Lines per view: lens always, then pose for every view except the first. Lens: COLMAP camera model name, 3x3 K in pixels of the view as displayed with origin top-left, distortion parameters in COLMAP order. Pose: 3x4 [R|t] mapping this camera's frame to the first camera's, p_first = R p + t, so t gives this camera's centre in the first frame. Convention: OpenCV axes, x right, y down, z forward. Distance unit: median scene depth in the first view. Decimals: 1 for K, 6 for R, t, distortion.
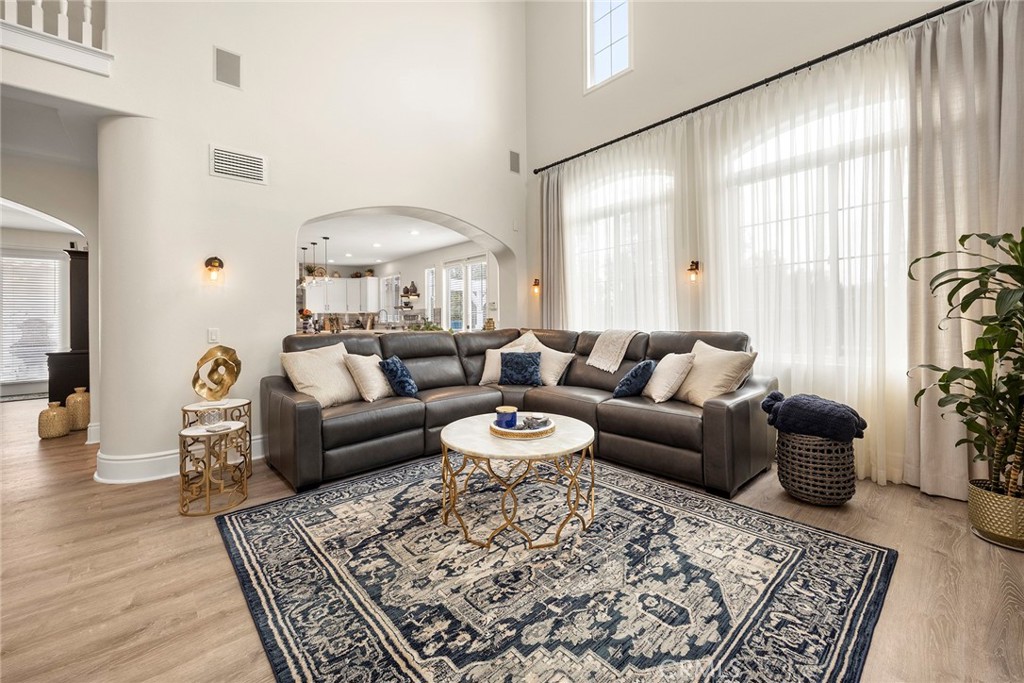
lens RADIAL K [[406.5, 0, 509.9], [0, 406.5, 322.0], [0, 0, 1]] dist [-0.000273, -0.000080]
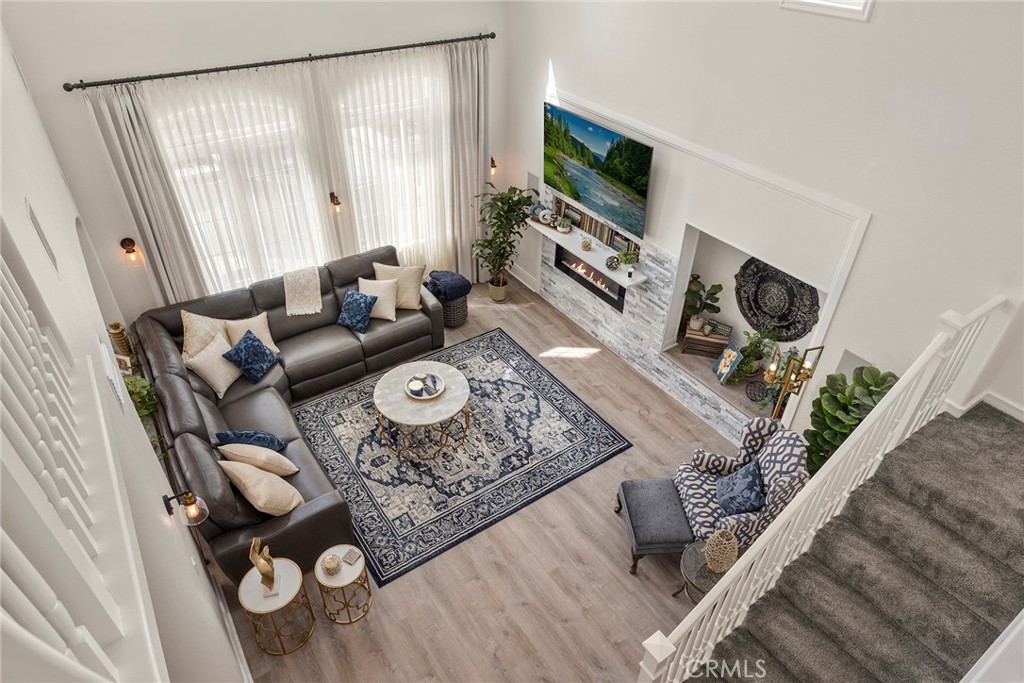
lens RADIAL K [[620.2, 0, 512.0], [0, 620.2, 341.5], [0, 0, 1]] dist [-0.000113, -0.000195]
pose [[0.127851, -0.582545, 0.802680, -1.959571], [-0.014533, 0.808134, 0.588819, -1.463282], [-0.991687, -0.086946, 0.094855, 0.483916]]
